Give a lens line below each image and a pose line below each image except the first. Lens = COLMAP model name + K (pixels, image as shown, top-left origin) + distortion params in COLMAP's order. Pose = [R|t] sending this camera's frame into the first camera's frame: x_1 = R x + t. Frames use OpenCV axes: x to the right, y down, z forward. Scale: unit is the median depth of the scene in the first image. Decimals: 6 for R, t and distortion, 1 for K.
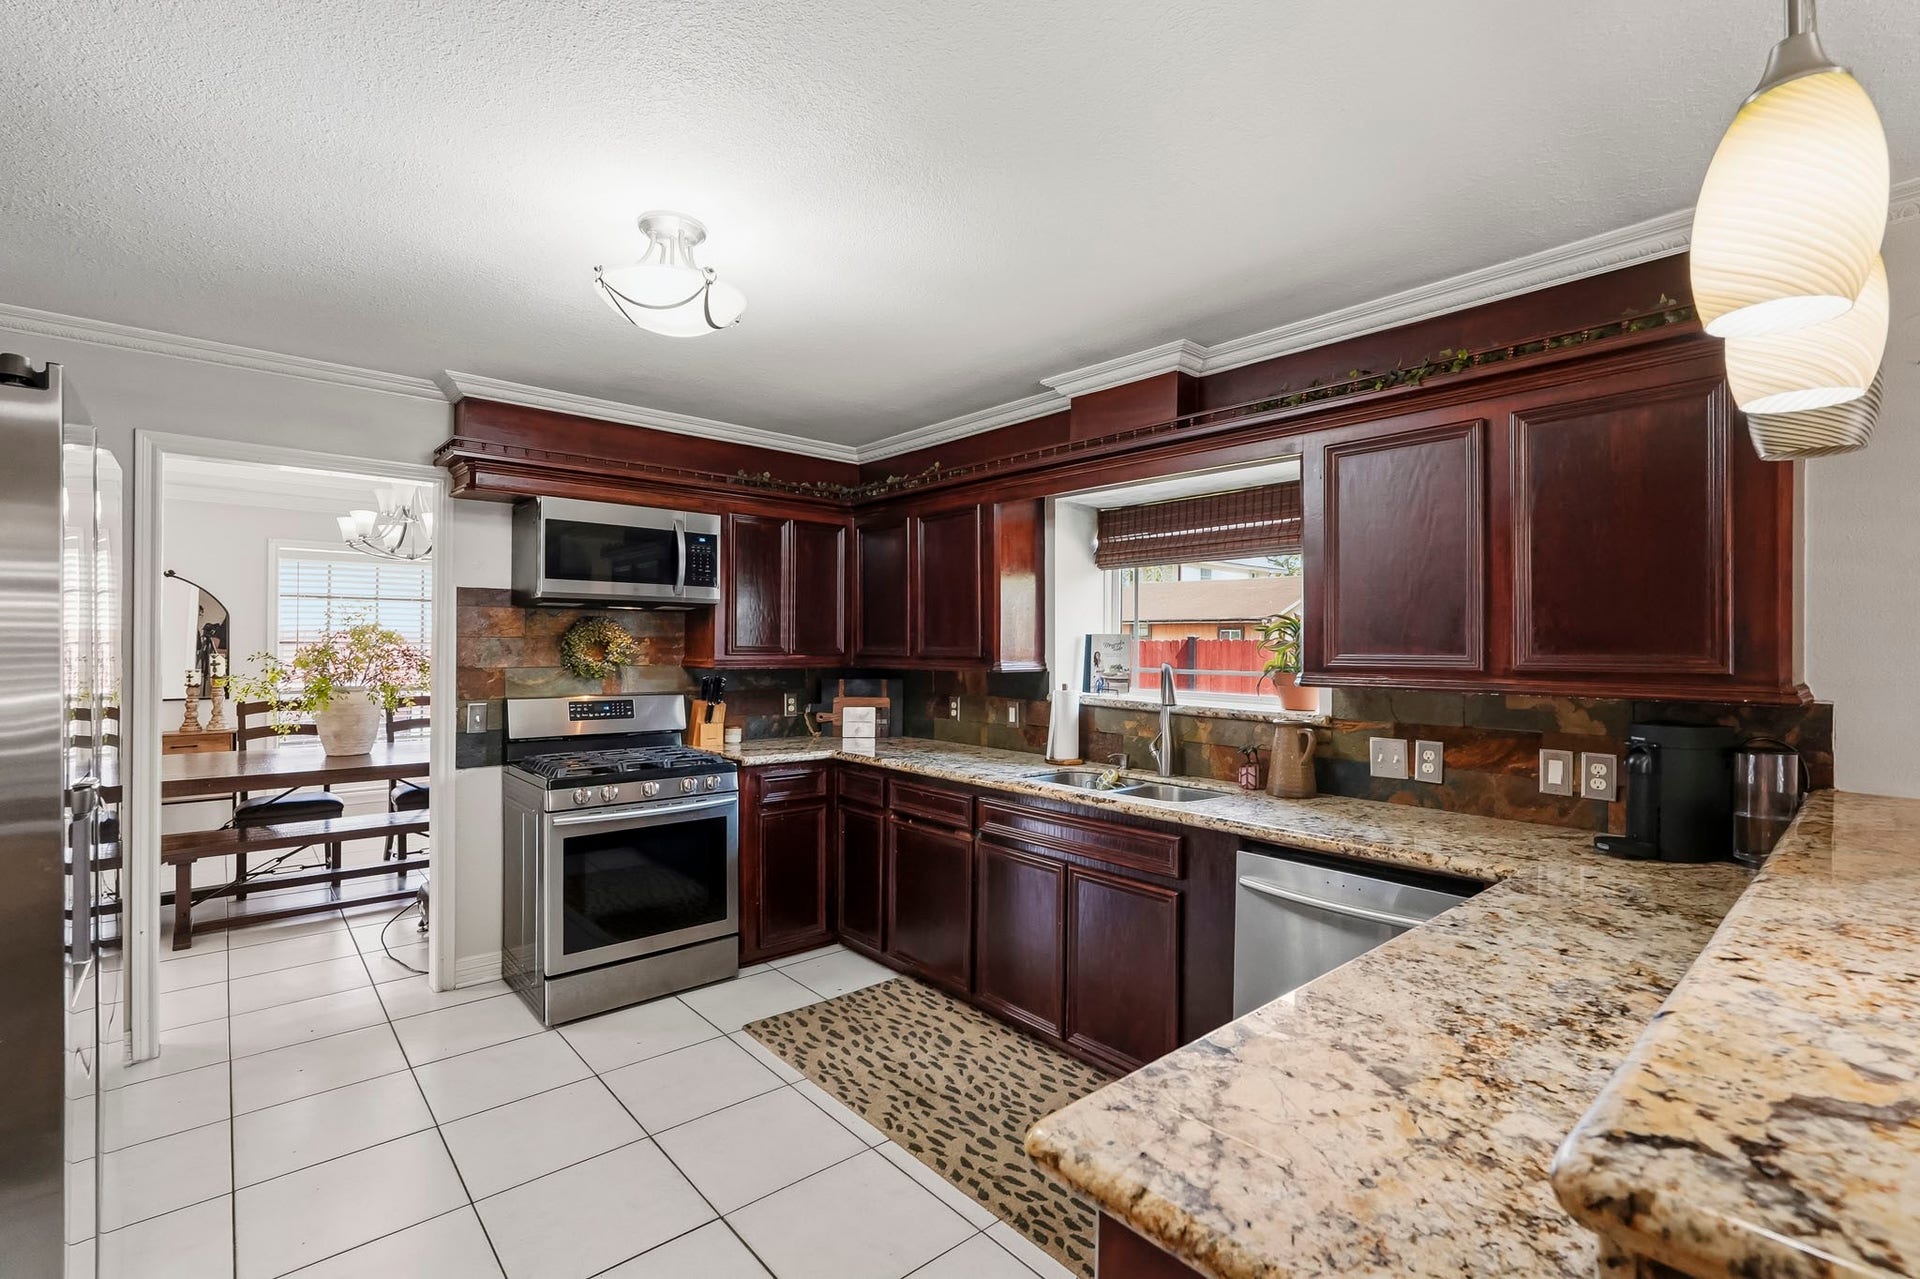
lens RADIAL K [[845.2, 0, 954.3], [0, 845.2, 634.5], [0, 0, 1]] dist [-0.021113, 0.009192]
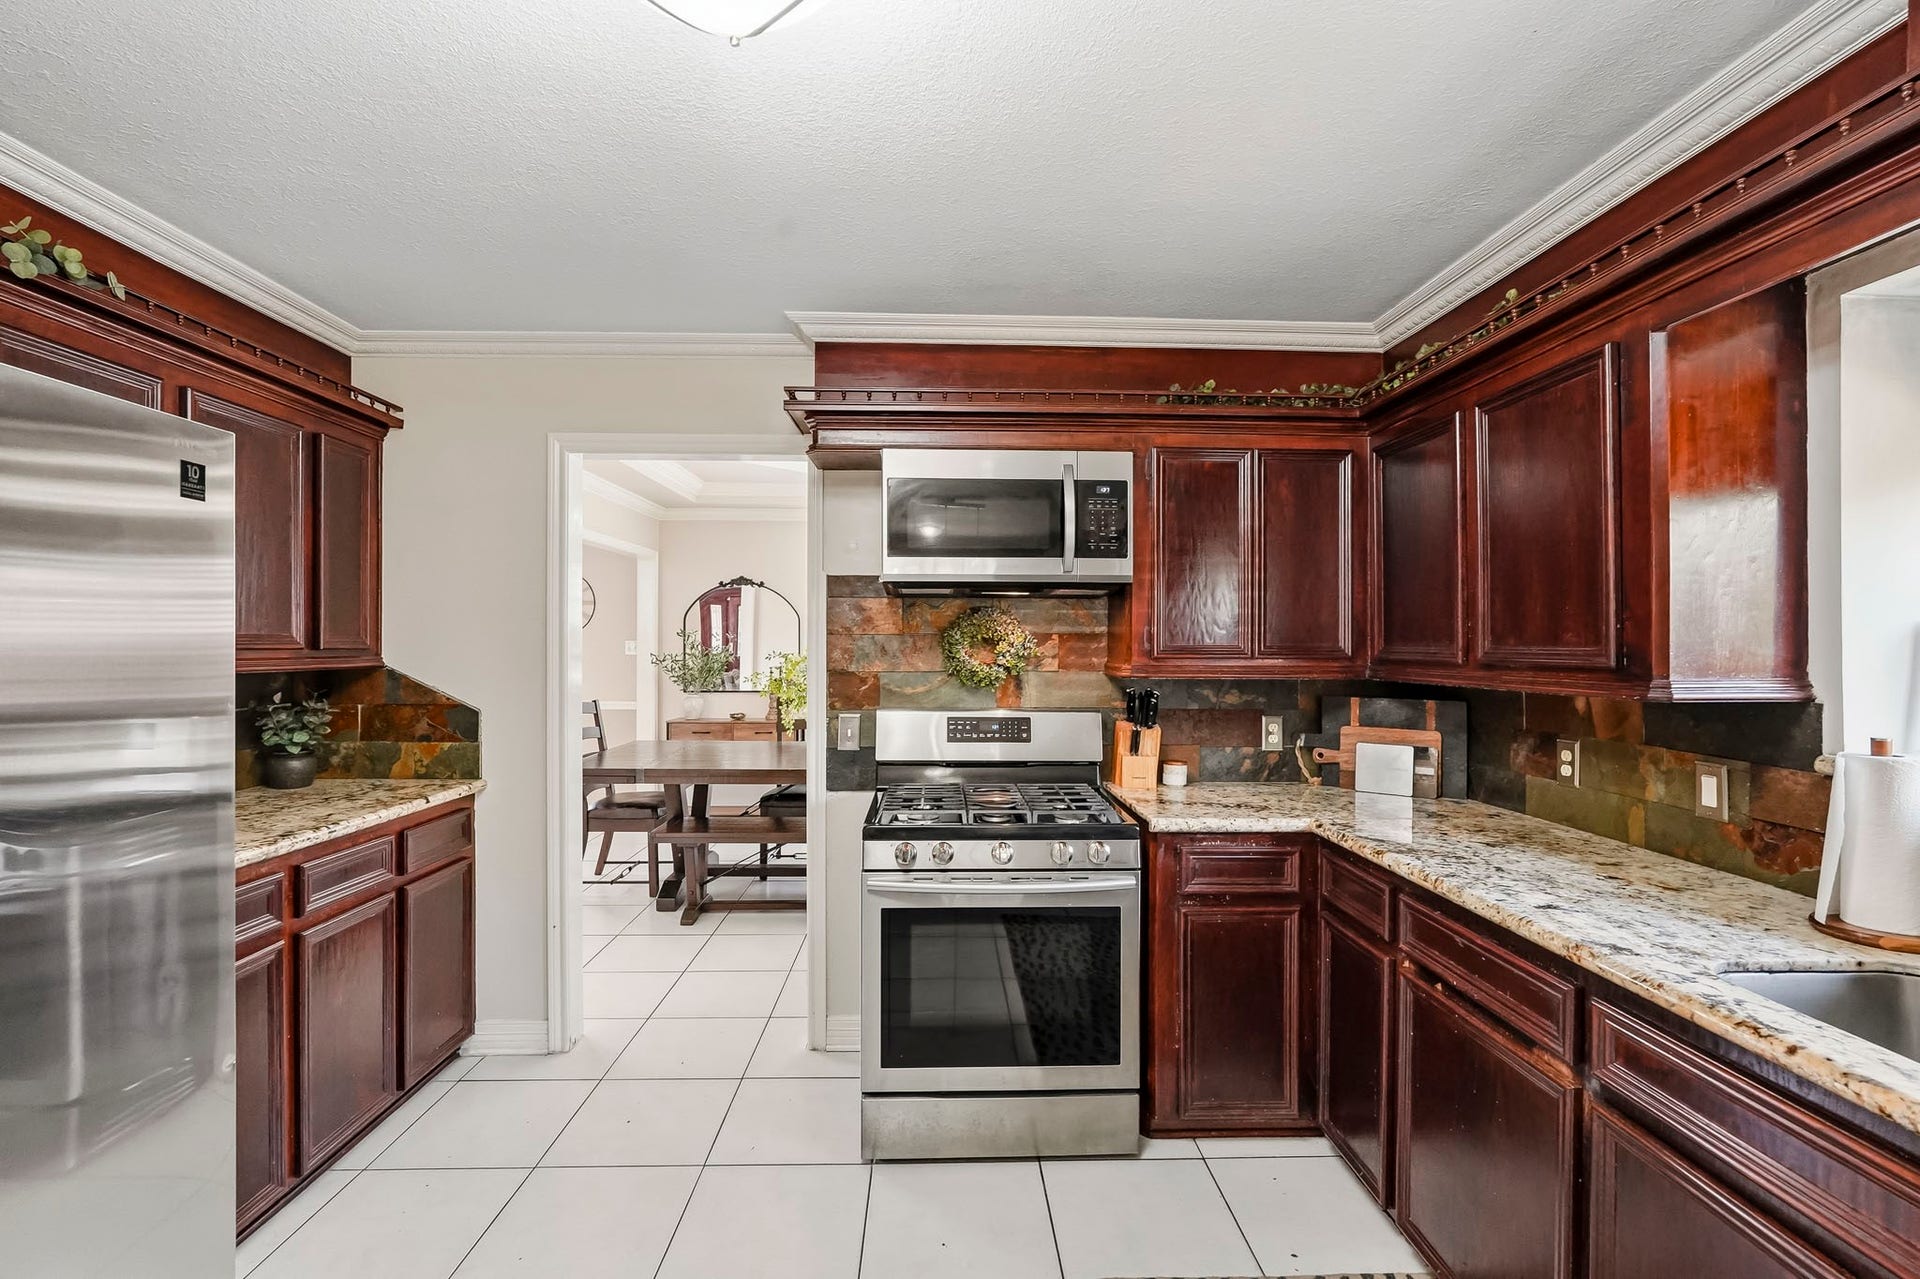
lens RADIAL K [[845.2, 0, 954.3], [0, 845.2, 634.5], [0, 0, 1]] dist [-0.021113, 0.009192]
pose [[0.770897, -0.009034, -0.636896, 0.042361], [0.009222, 0.999953, -0.003022, 0.006241], [0.636893, -0.003544, 0.770944, 0.387142]]
